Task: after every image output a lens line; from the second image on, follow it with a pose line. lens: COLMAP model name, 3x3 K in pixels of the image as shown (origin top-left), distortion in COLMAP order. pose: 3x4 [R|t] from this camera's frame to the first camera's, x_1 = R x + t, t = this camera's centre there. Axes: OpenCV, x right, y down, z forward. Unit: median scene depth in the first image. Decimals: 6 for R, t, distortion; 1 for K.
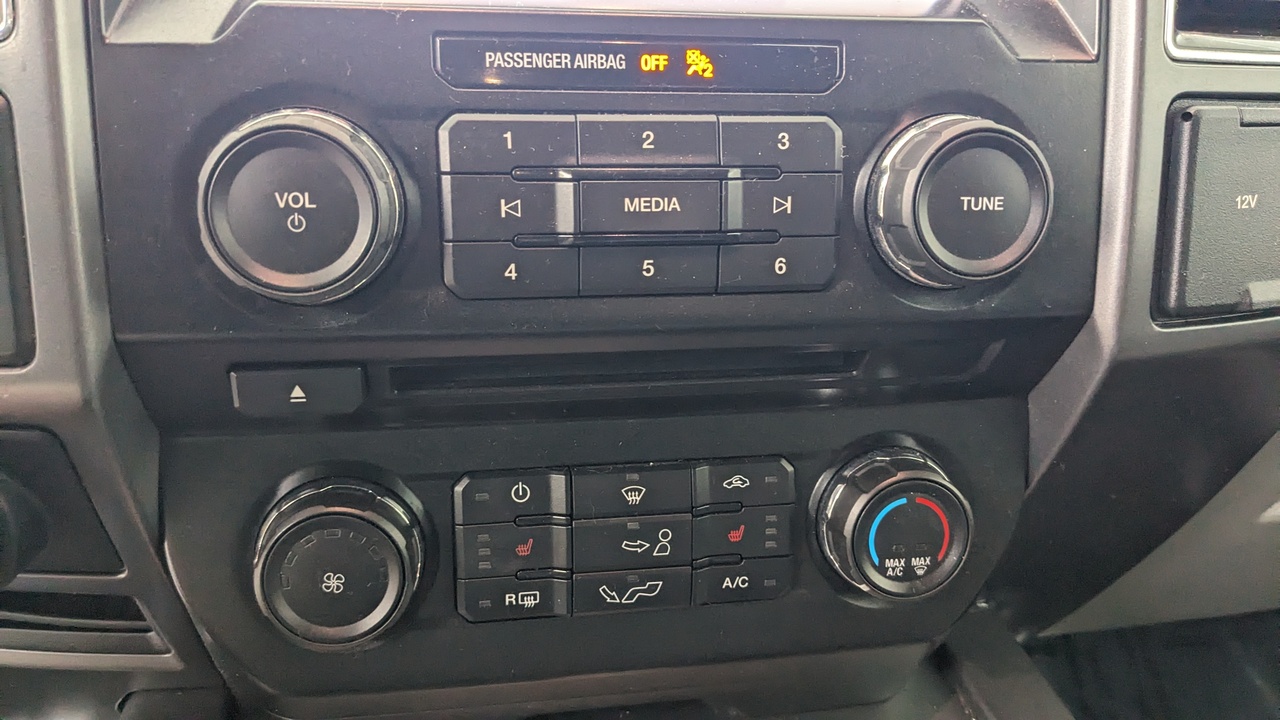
lens RADIAL K [[1028.3, 0, 643.9], [0, 1028.3, 366.0], [0, 0, 1]] dist [0.051396, -0.113514]
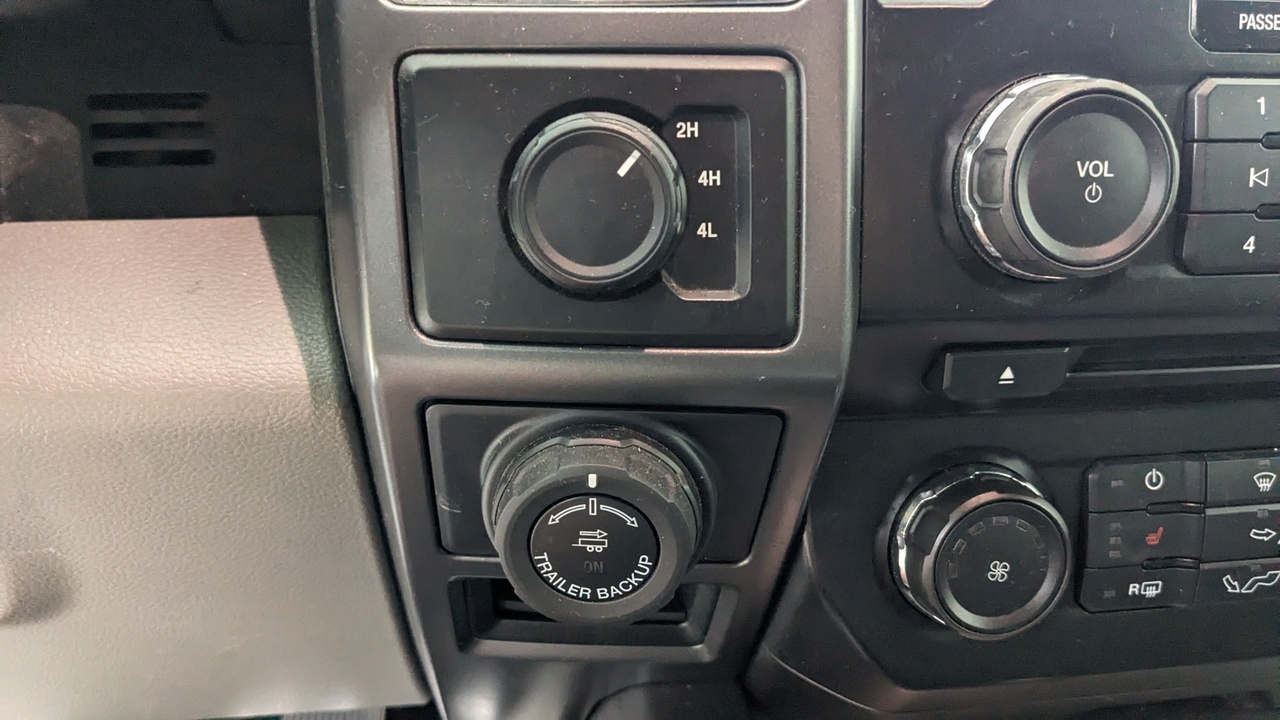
lens RADIAL K [[1028.3, 0, 638.0], [0, 1028.3, 383.9], [0, 0, 1]] dist [0.051396, -0.113514]
pose [[0.999569, -0.004698, -0.028968, -0.563251], [0.005408, 0.999685, 0.024492, 0.008419], [0.028844, -0.024638, 0.999280, 0.027252]]
